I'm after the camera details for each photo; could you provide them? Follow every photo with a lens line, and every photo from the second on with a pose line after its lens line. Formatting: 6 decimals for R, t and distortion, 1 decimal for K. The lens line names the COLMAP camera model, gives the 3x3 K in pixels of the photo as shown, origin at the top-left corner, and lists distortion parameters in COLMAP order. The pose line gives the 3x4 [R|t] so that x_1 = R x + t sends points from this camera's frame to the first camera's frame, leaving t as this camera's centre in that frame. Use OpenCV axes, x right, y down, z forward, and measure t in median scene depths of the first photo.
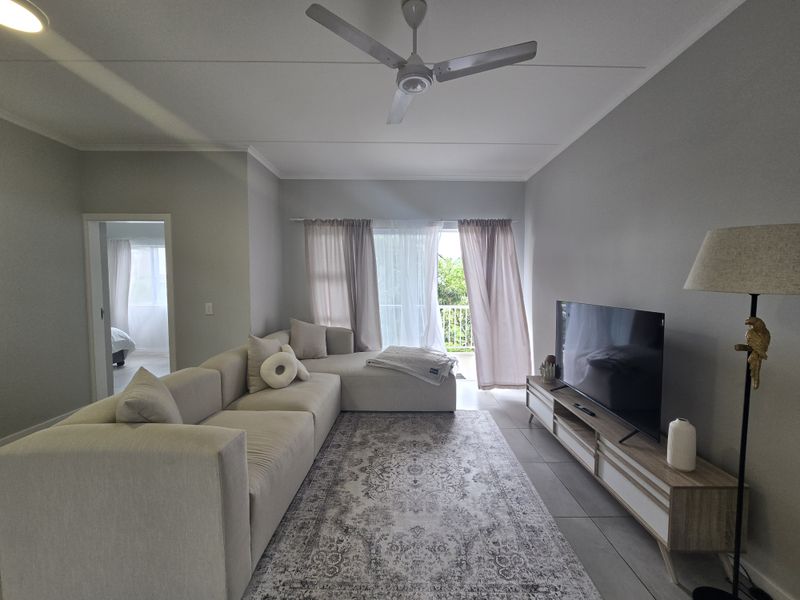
lens RADIAL K [[328.1, 0, 403.2], [0, 328.1, 299.9], [0, 0, 1]] dist [-0.000097, 0.000344]
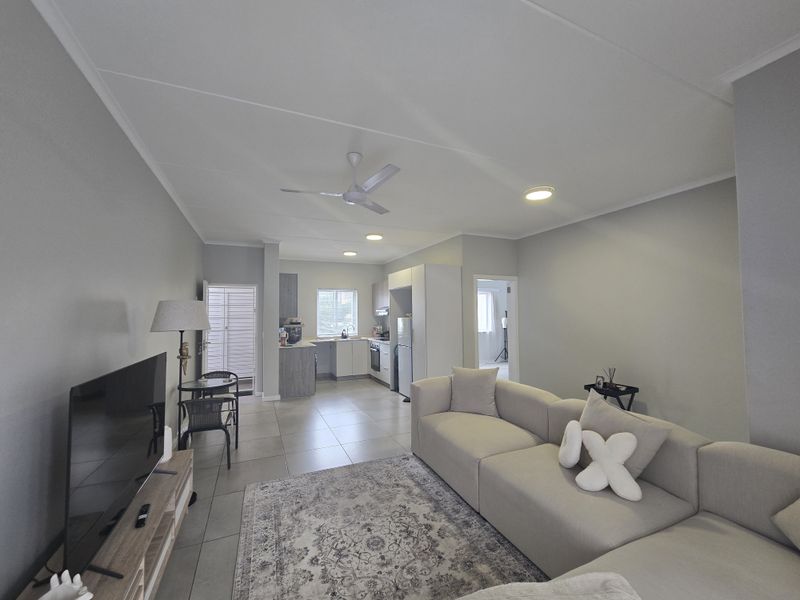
lens RADIAL K [[328.1, 0, 403.2], [0, 328.1, 299.9], [0, 0, 1]] dist [-0.000097, 0.000344]
pose [[-0.913564, -0.008930, -0.406598, 0.259042], [-0.012108, 0.999913, 0.005244, -0.103066], [0.406516, 0.009714, -0.913592, 1.433329]]
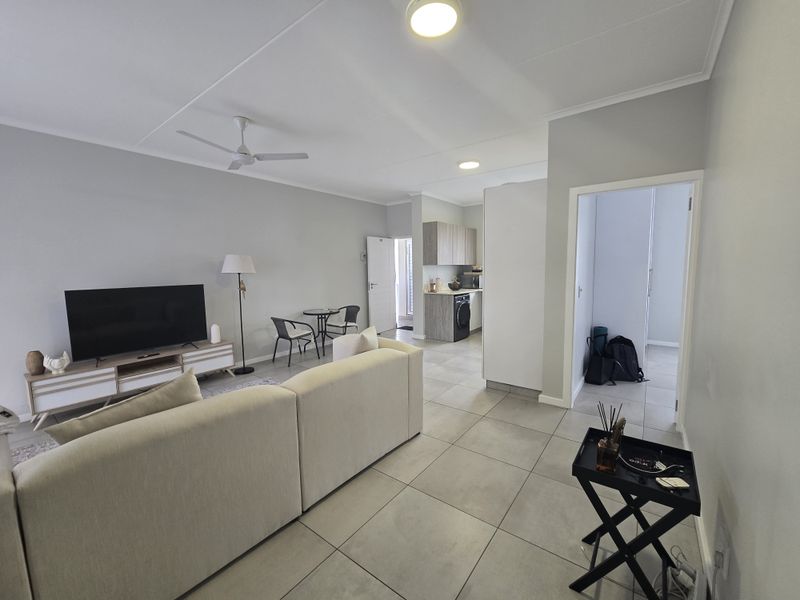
lens RADIAL K [[328.1, 0, 403.2], [0, 328.1, 299.9], [0, 0, 1]] dist [-0.000097, 0.000344]
pose [[-0.792771, -0.049056, 0.607543, -1.005721], [0.047582, 0.988733, 0.141924, -0.065499], [-0.607660, 0.141421, -0.781504, 1.117859]]
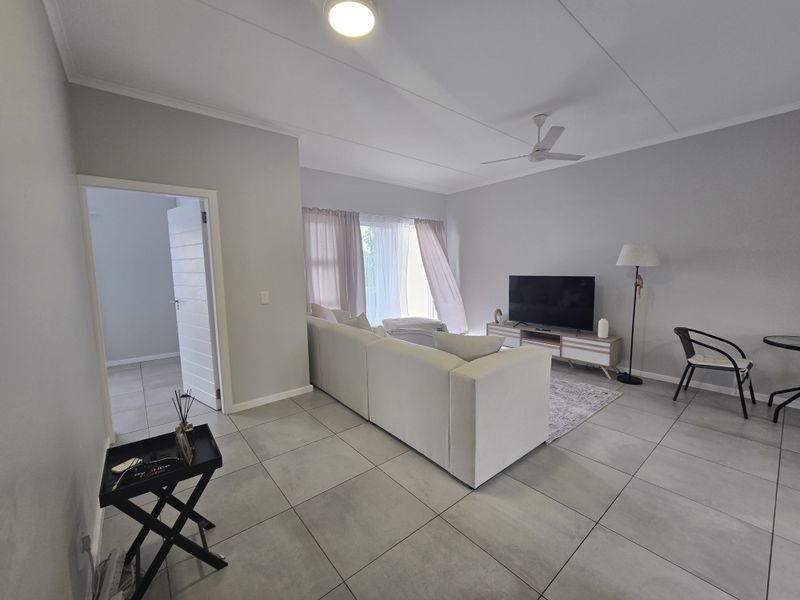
lens RADIAL K [[328.1, 0, 403.2], [0, 328.1, 299.9], [0, 0, 1]] dist [-0.000097, 0.000344]
pose [[0.771423, -0.077929, 0.631533, -1.008545], [0.051751, 0.996868, 0.059796, -0.002629], [-0.634215, -0.013445, 0.773040, 0.017655]]
